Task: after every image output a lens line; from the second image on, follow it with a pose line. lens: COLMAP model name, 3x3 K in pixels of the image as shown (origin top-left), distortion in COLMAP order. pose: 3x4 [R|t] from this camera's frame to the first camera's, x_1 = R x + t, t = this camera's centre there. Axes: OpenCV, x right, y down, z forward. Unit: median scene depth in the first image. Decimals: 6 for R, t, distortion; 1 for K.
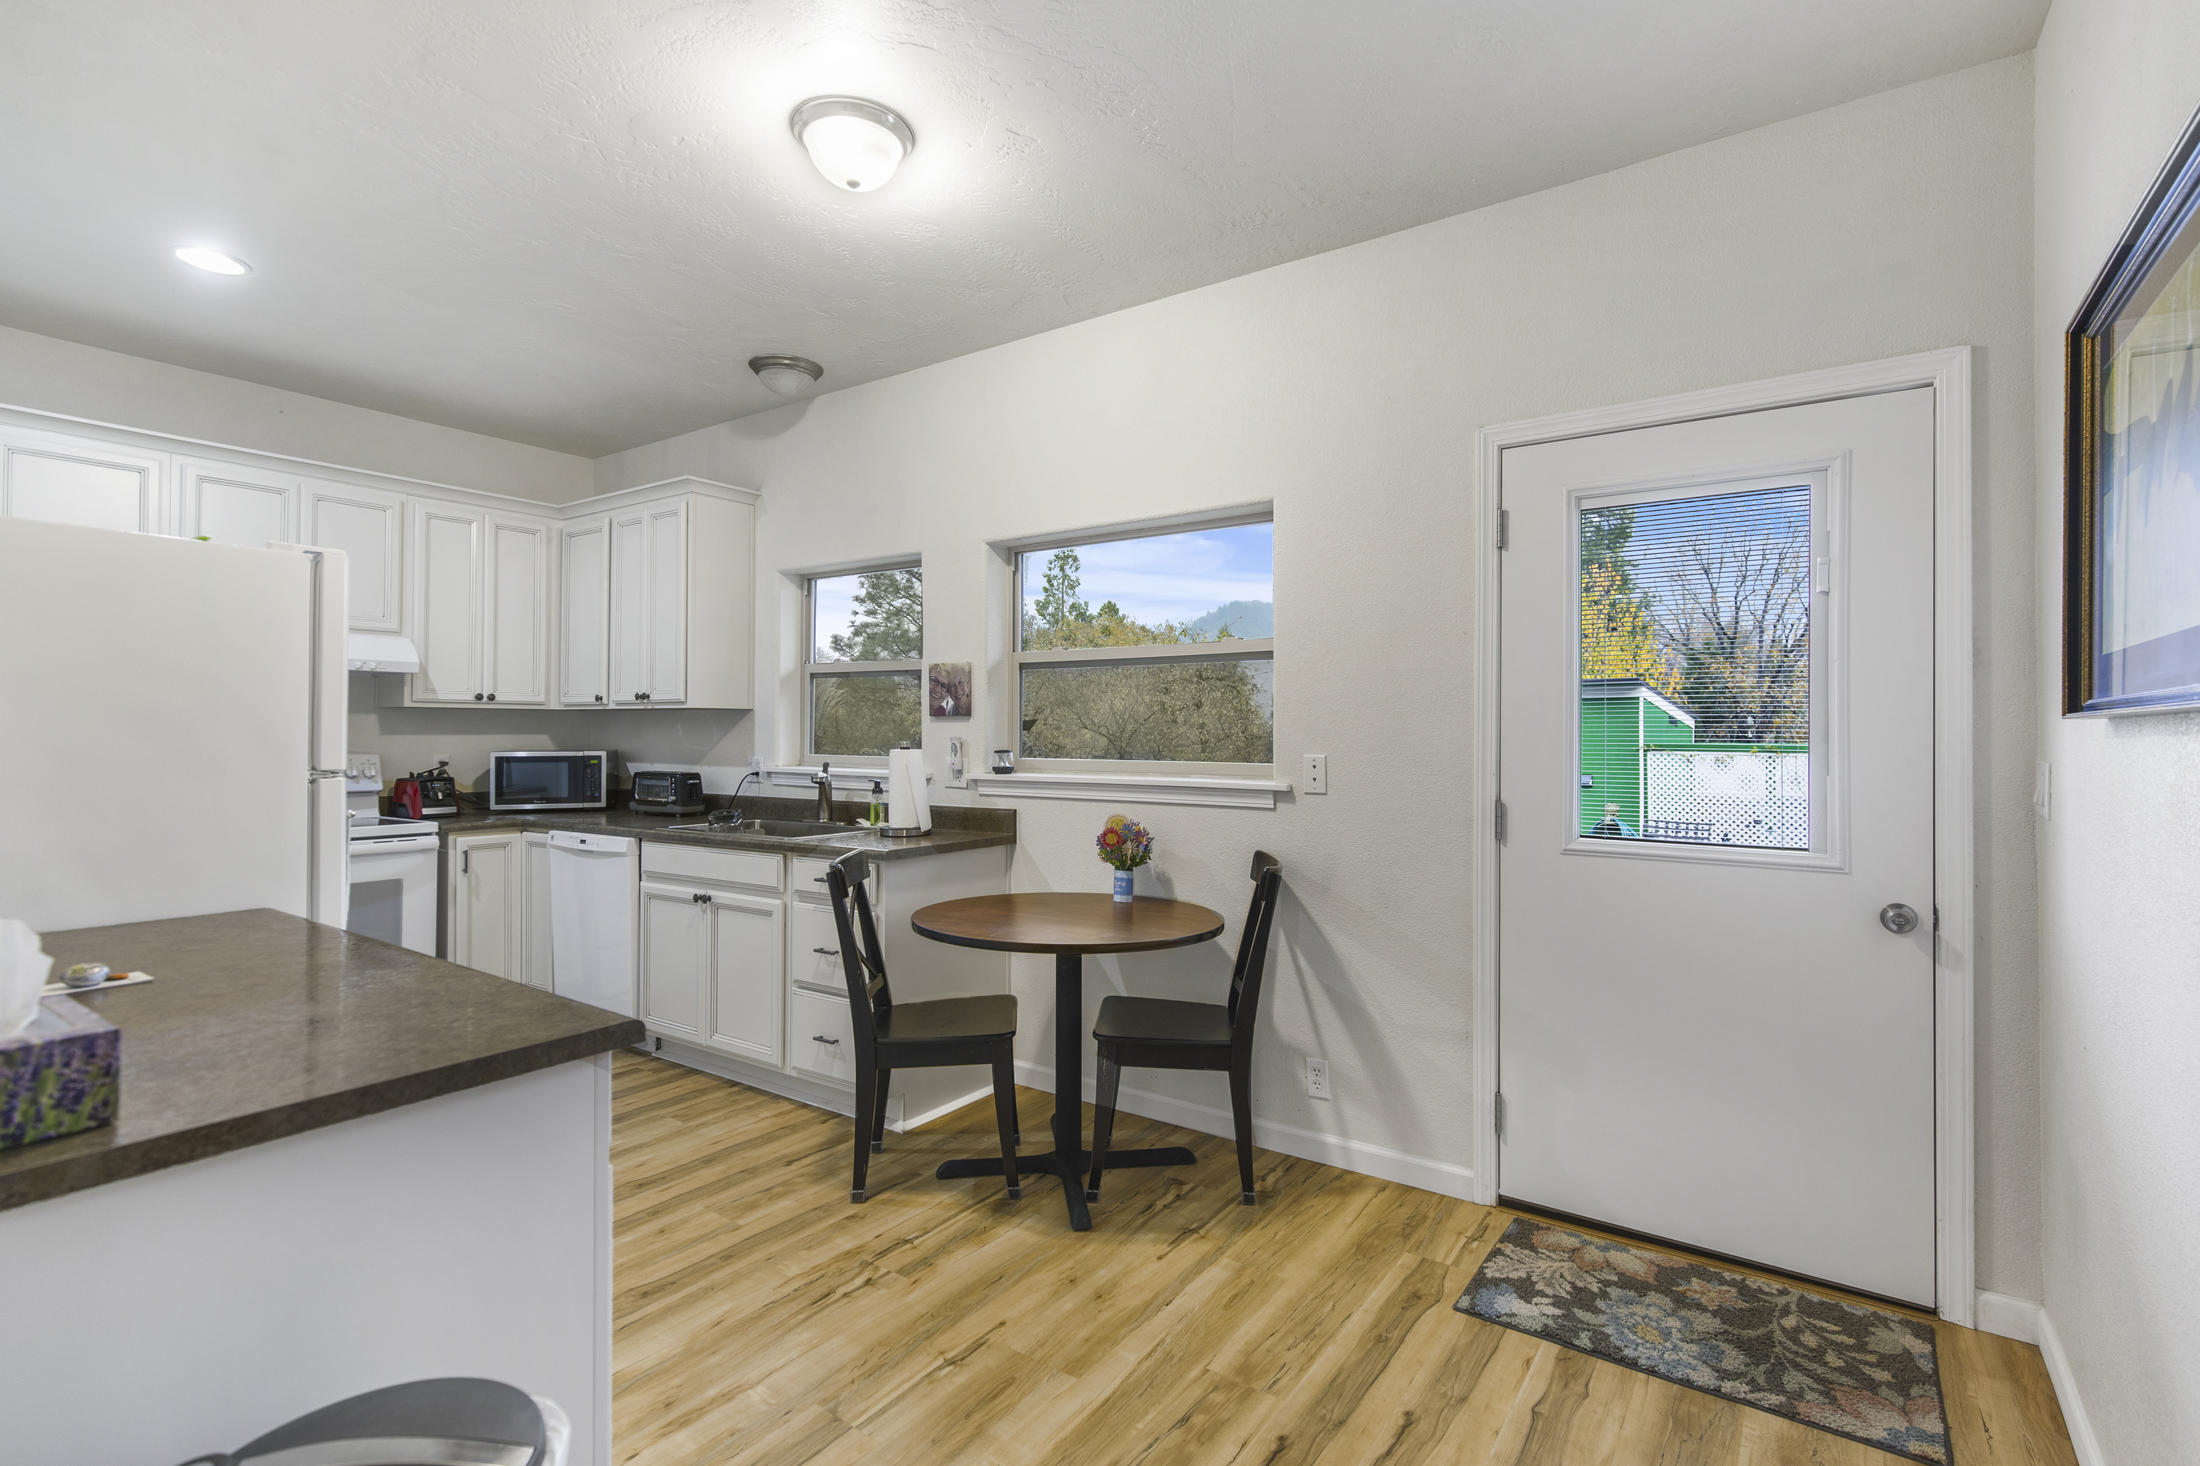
lens RADIAL K [[1000.3, 0, 1131.9], [0, 1000.3, 727.0], [0, 0, 1]] dist [0.005143, -0.002511]
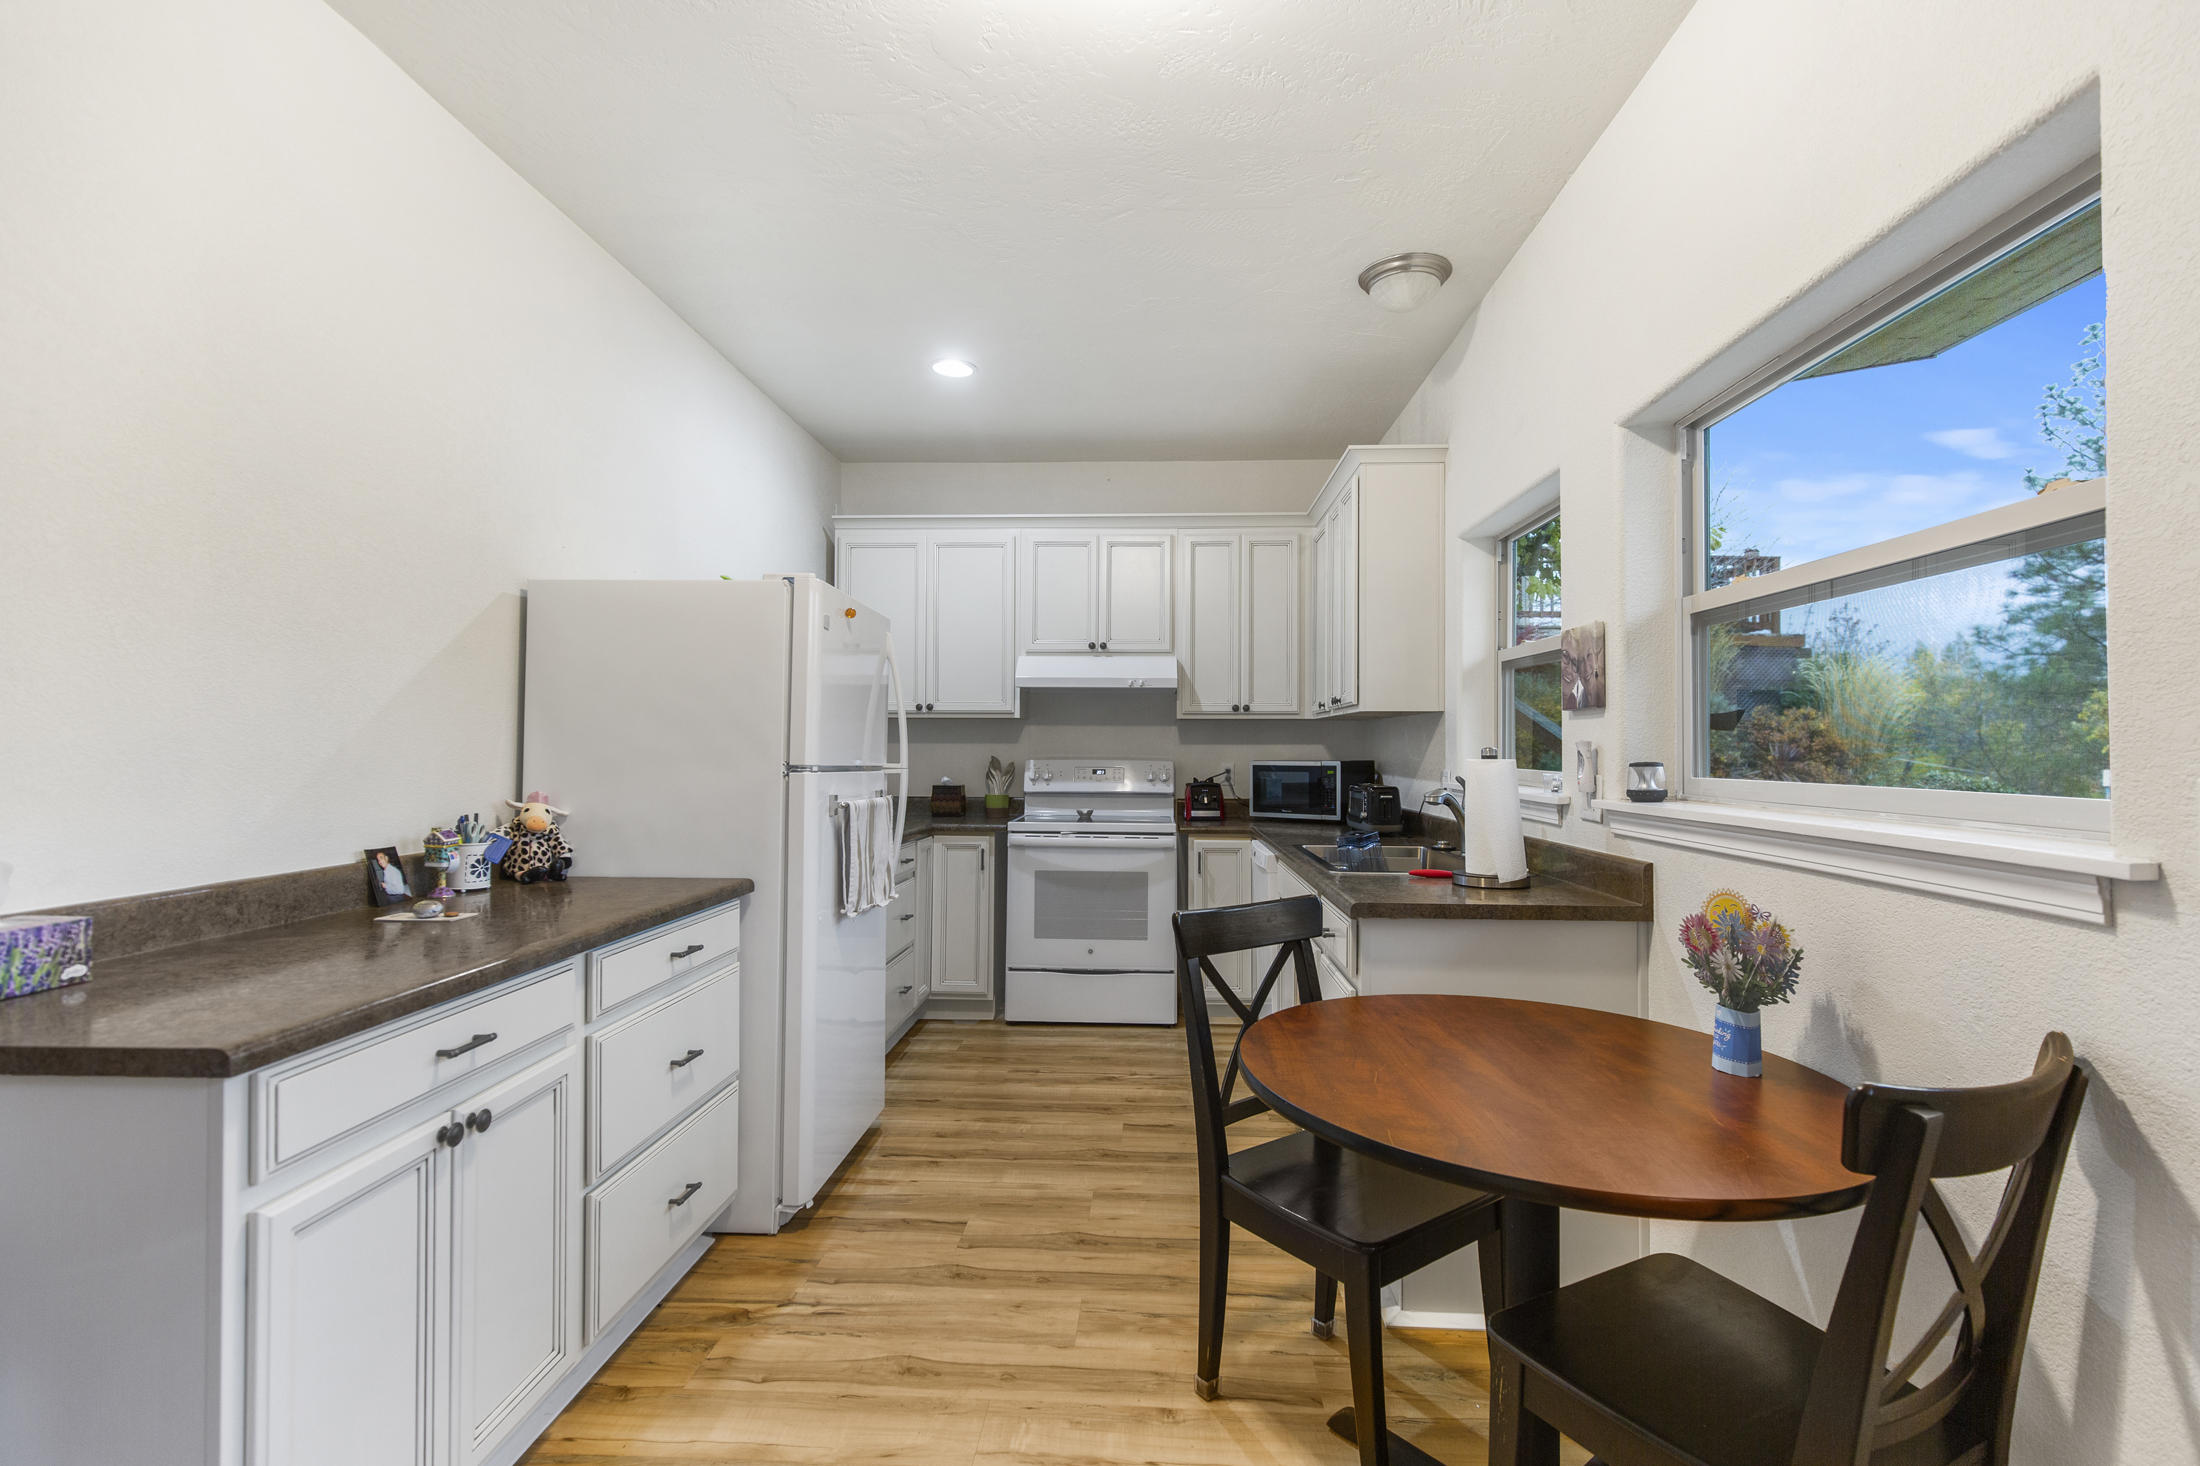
lens RADIAL K [[1000.3, 0, 1113.5], [0, 1000.3, 737.7], [0, 0, 1]] dist [0.005143, -0.002511]
pose [[0.521486, -0.010152, -0.853199, 0.198715], [0.002460, 0.999943, -0.010394, 0.012836], [0.853256, 0.003321, 0.521482, 0.383848]]
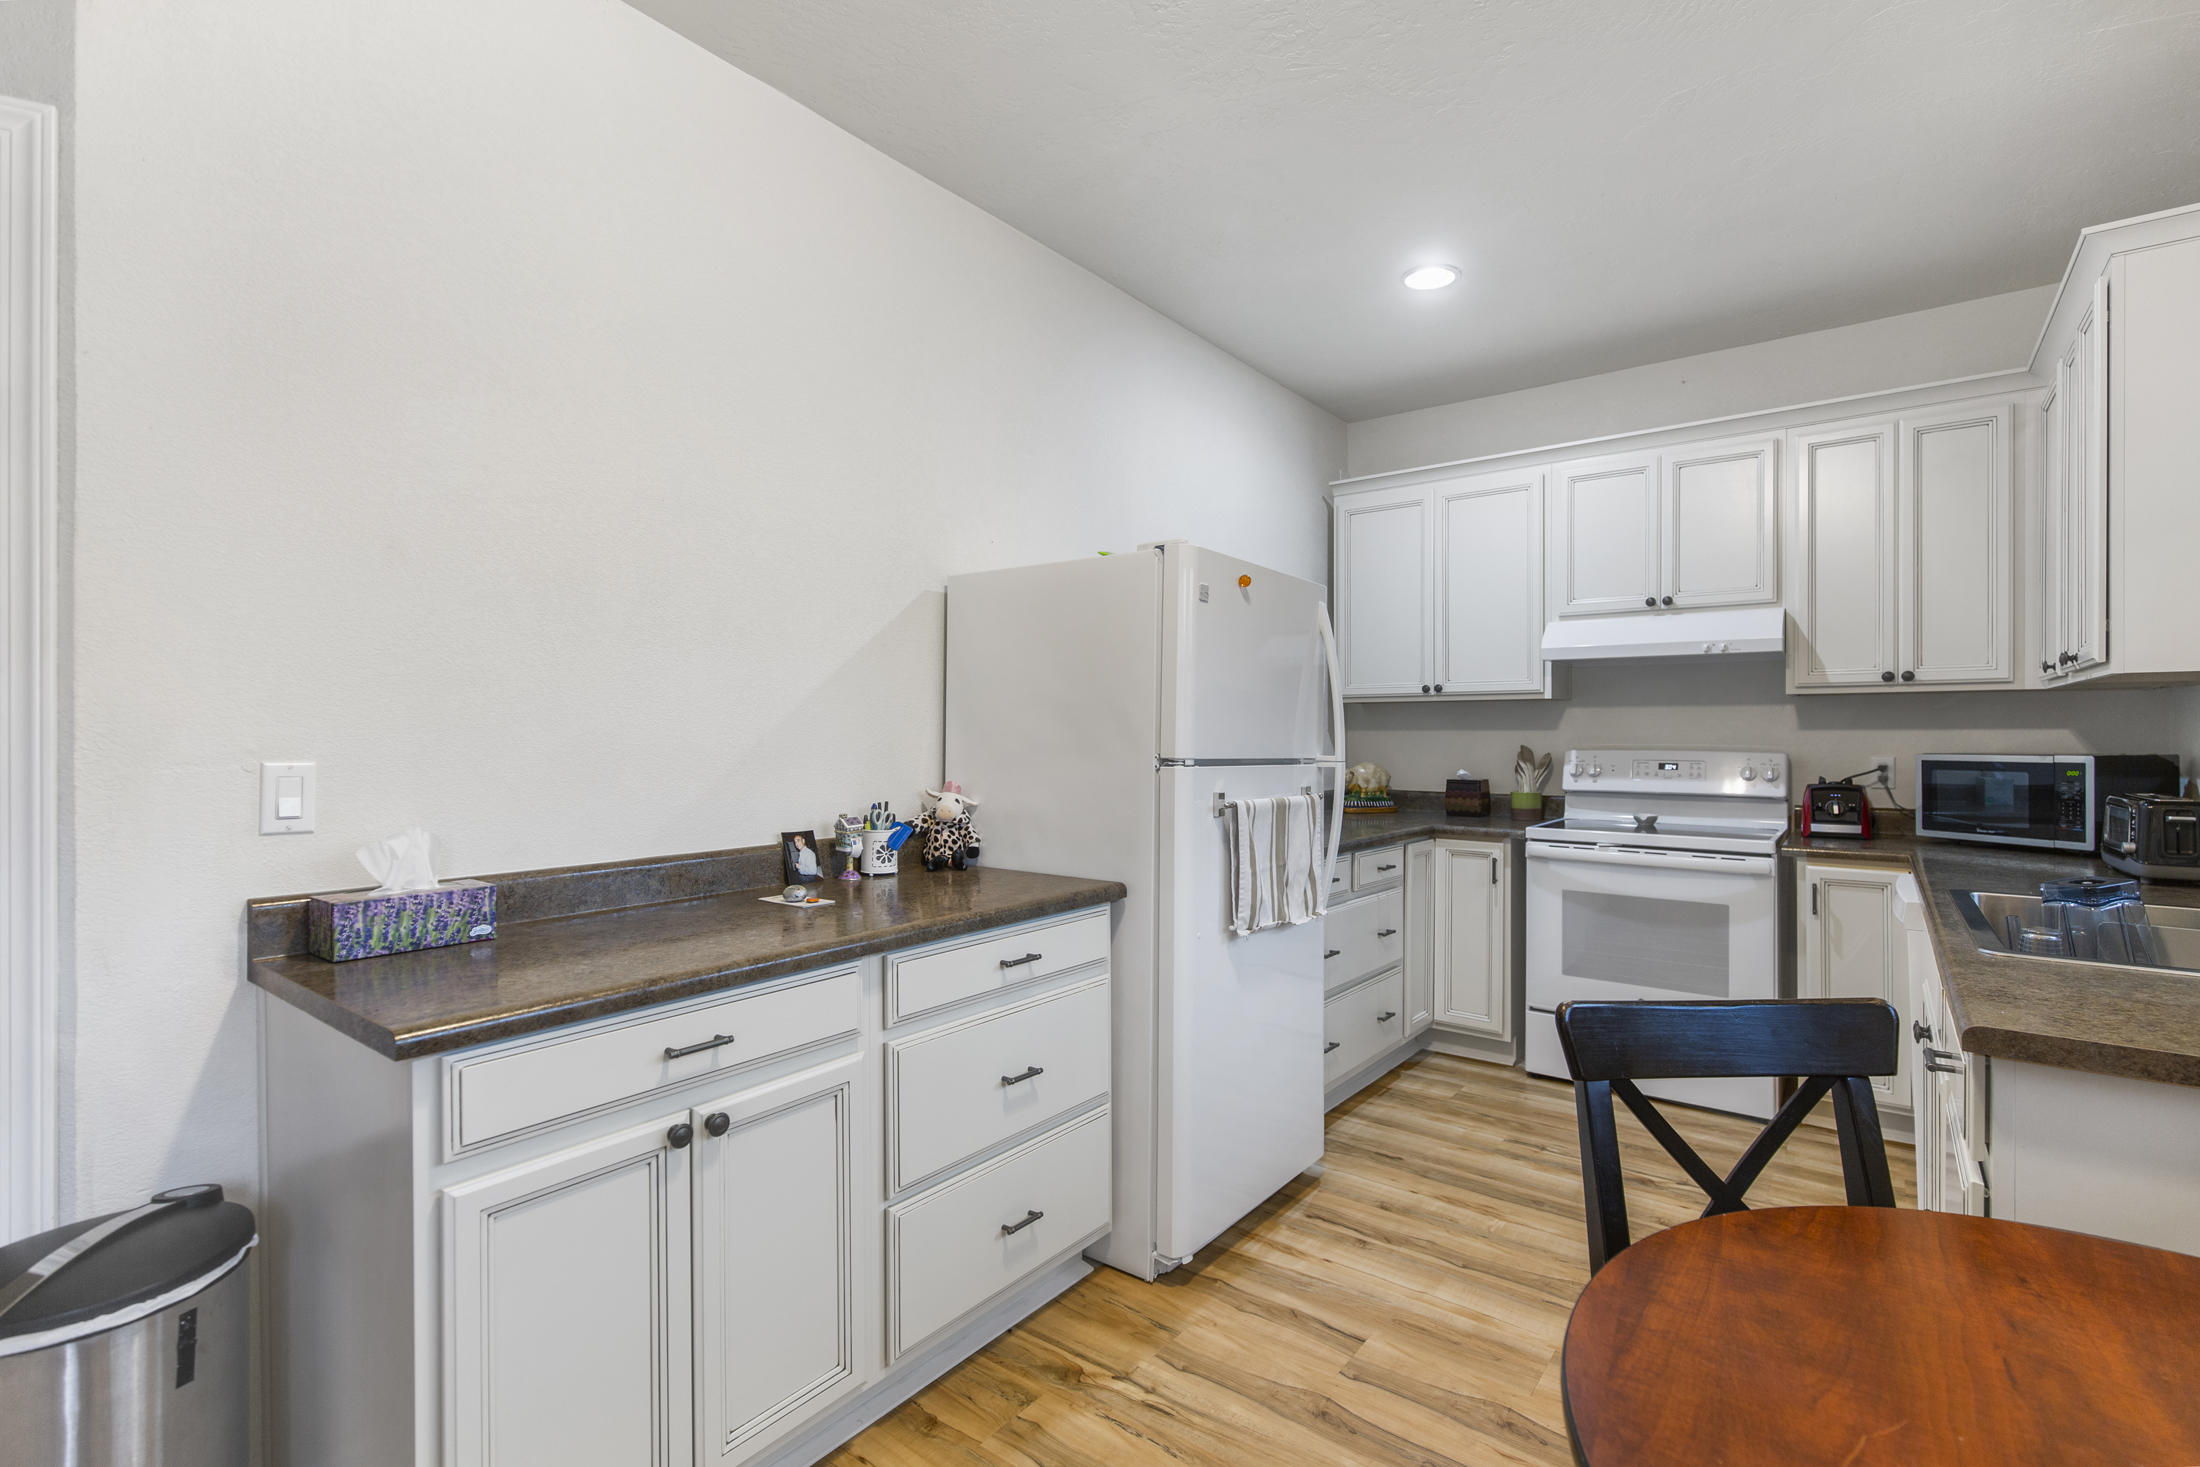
lens RADIAL K [[1000.3, 0, 1108.2], [0, 1000.3, 736.4], [0, 0, 1]] dist [0.005143, -0.002511]
pose [[-0.058142, 0.000169, -0.998308, 0.112381], [0.005640, 0.999984, -0.000159, 0.010923], [0.998292, -0.005640, -0.058142, 0.539320]]
